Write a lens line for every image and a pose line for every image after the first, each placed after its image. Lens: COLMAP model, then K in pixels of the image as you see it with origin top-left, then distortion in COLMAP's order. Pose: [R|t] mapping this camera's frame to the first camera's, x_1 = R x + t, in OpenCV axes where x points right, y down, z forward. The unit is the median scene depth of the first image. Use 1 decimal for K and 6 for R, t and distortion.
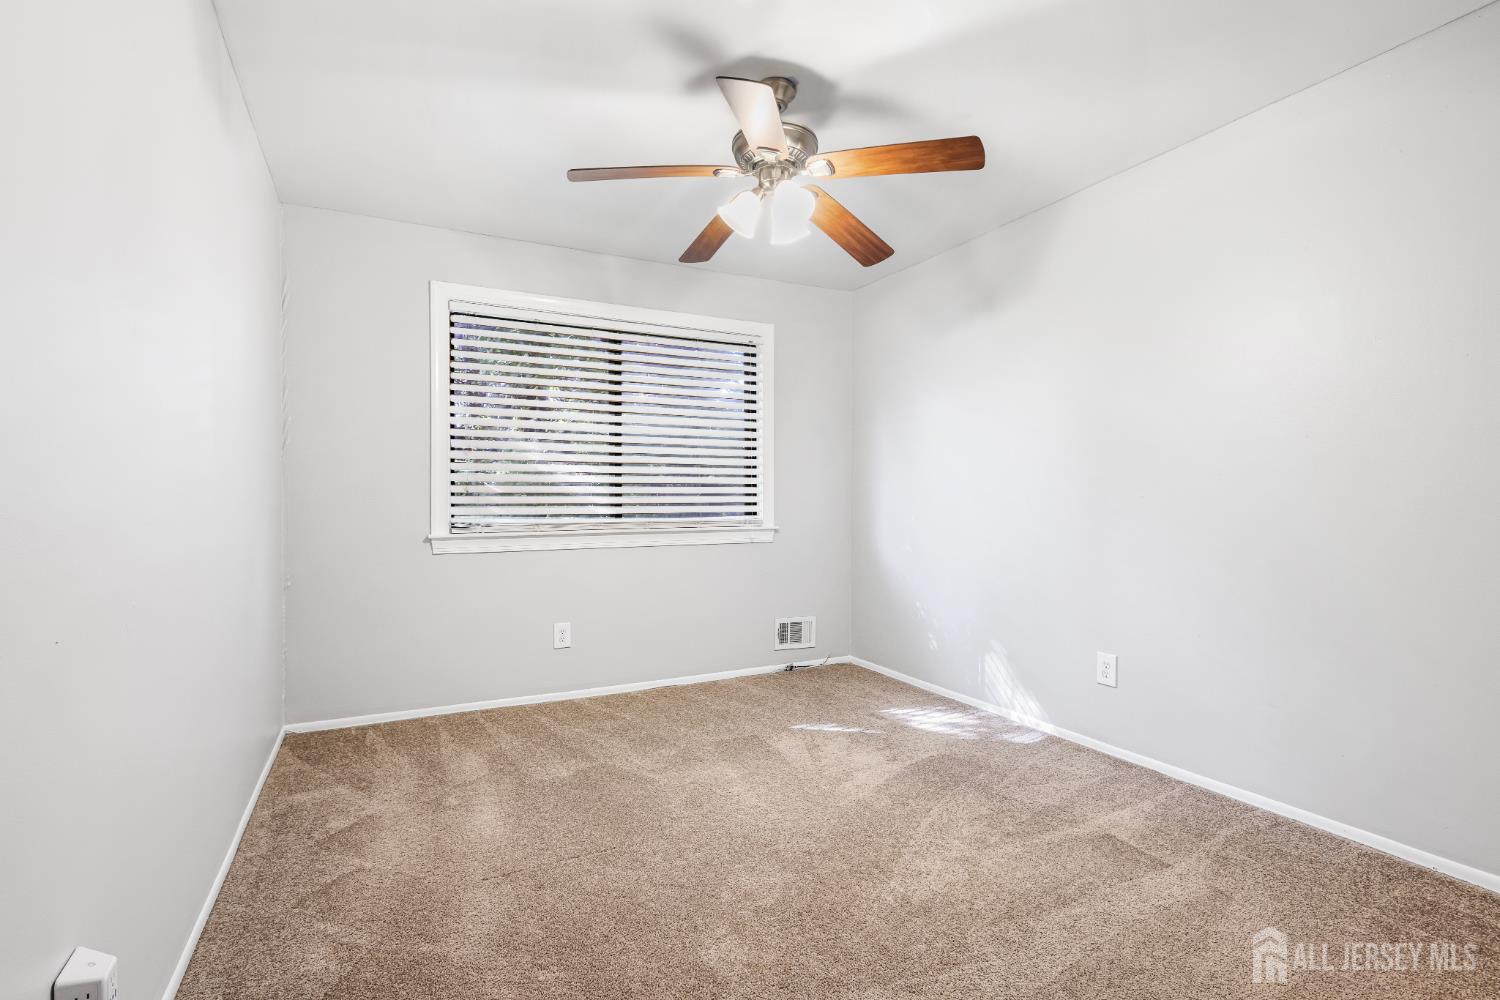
lens RADIAL K [[700.4, 0, 748.2], [0, 700.4, 494.7], [0, 0, 1]] dist [-0.000784, 0.000490]
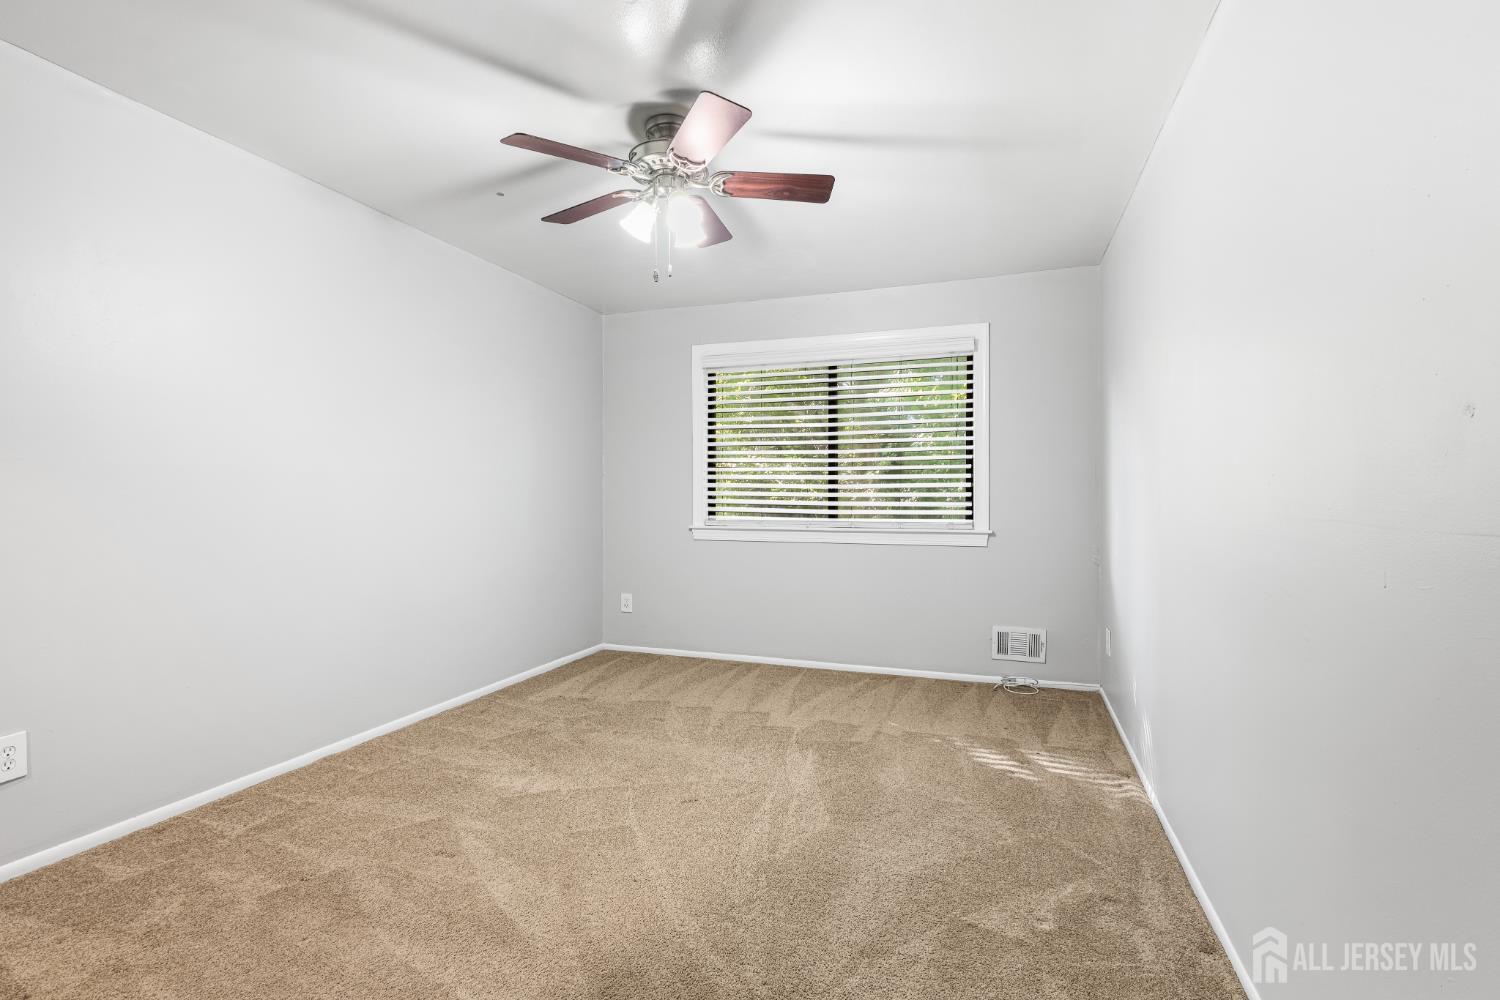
lens RADIAL K [[700.4, 0, 748.2], [0, 700.4, 494.7], [0, 0, 1]] dist [-0.000784, 0.000490]
pose [[0.688562, 0.004926, -0.725161, 0.553113], [0.011783, 0.999769, 0.017980, -0.027941], [0.725082, -0.020925, 0.688344, 0.102210]]
